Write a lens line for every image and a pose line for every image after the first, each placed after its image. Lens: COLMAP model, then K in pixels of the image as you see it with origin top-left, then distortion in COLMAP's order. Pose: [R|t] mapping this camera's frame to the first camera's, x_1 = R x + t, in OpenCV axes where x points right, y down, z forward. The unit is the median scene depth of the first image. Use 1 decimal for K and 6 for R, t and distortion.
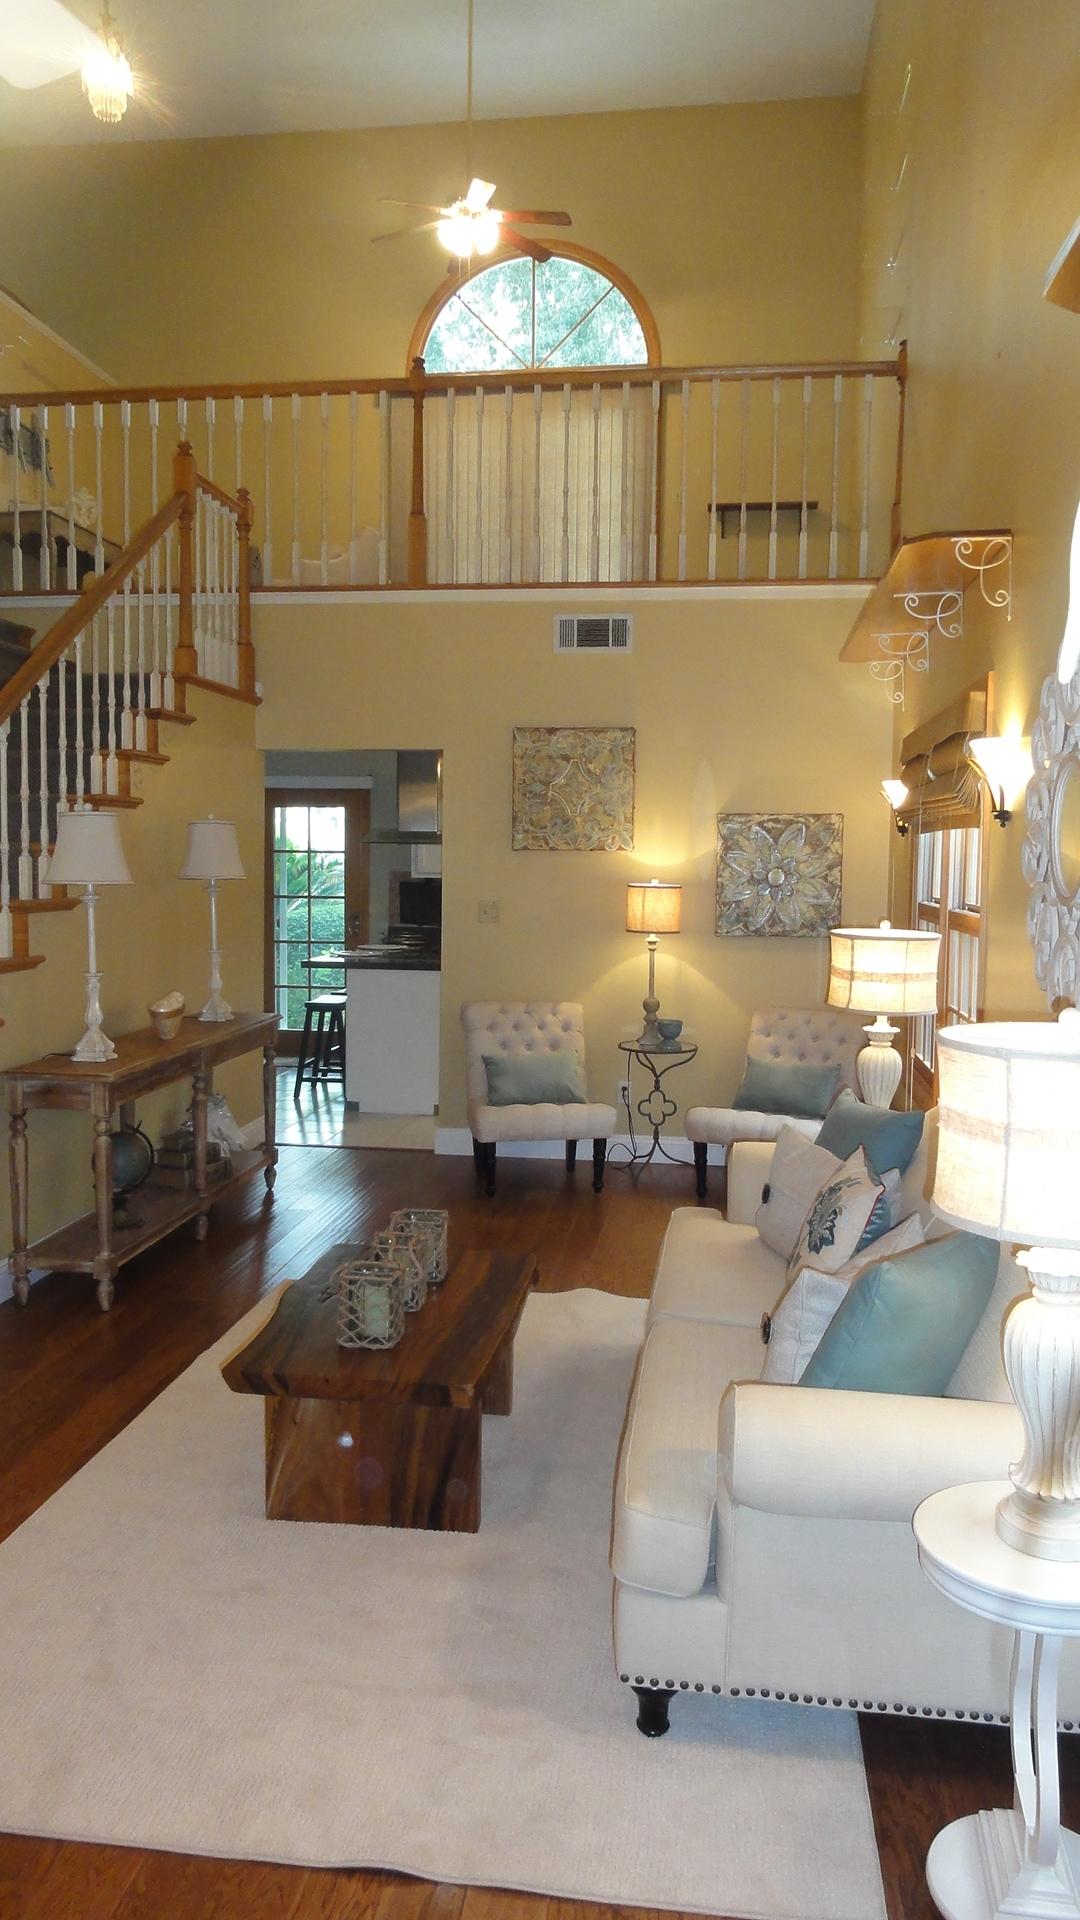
lens RADIAL K [[1368.0, 0, 532.9], [0, 1368.0, 954.0], [0, 0, 1]] dist [-0.007448, 0.003668]
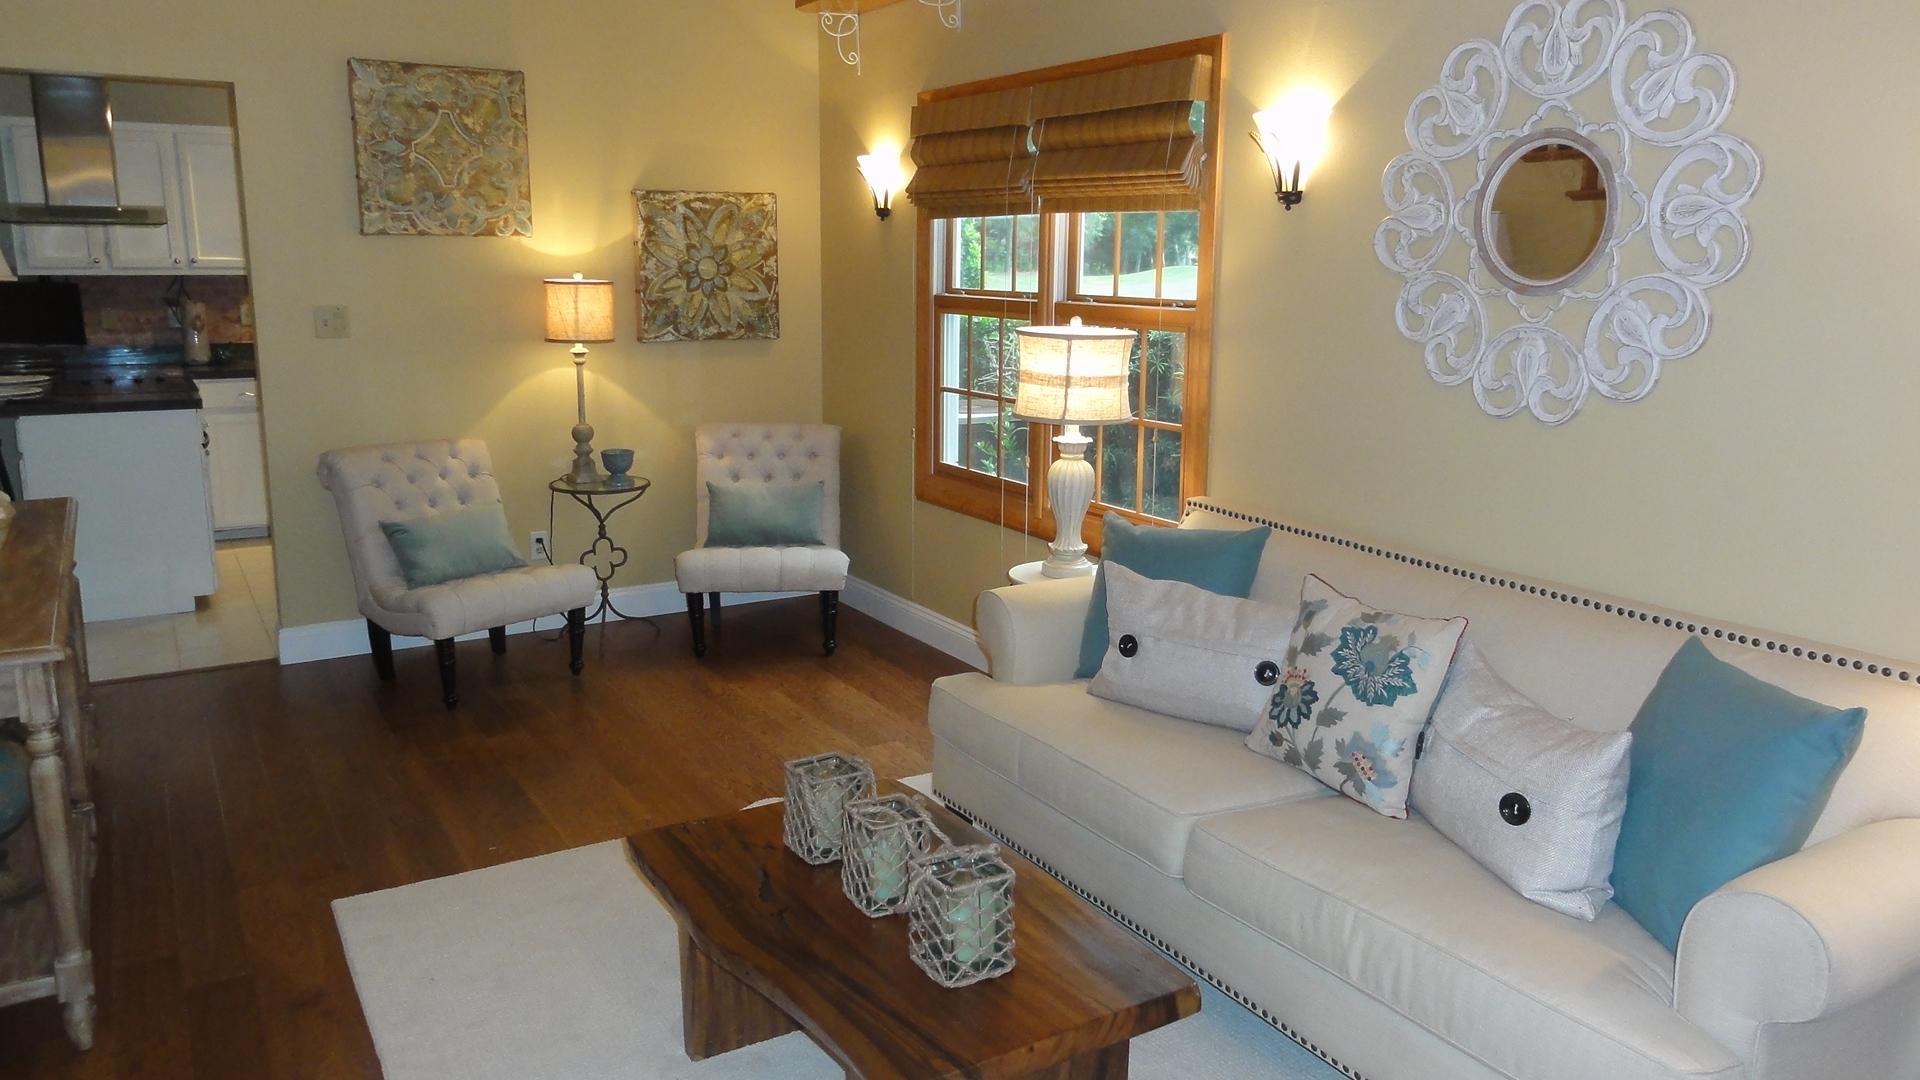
lens RADIAL K [[1368.0, 0, 960.0], [0, 1368.0, 540.0], [0, 0, 1]] dist [-0.007448, 0.003668]
pose [[0.770366, -0.134295, 0.623299, -0.258660], [0.045386, 0.986637, 0.156485, -0.016661], [-0.635985, -0.092262, 0.766166, 0.249882]]
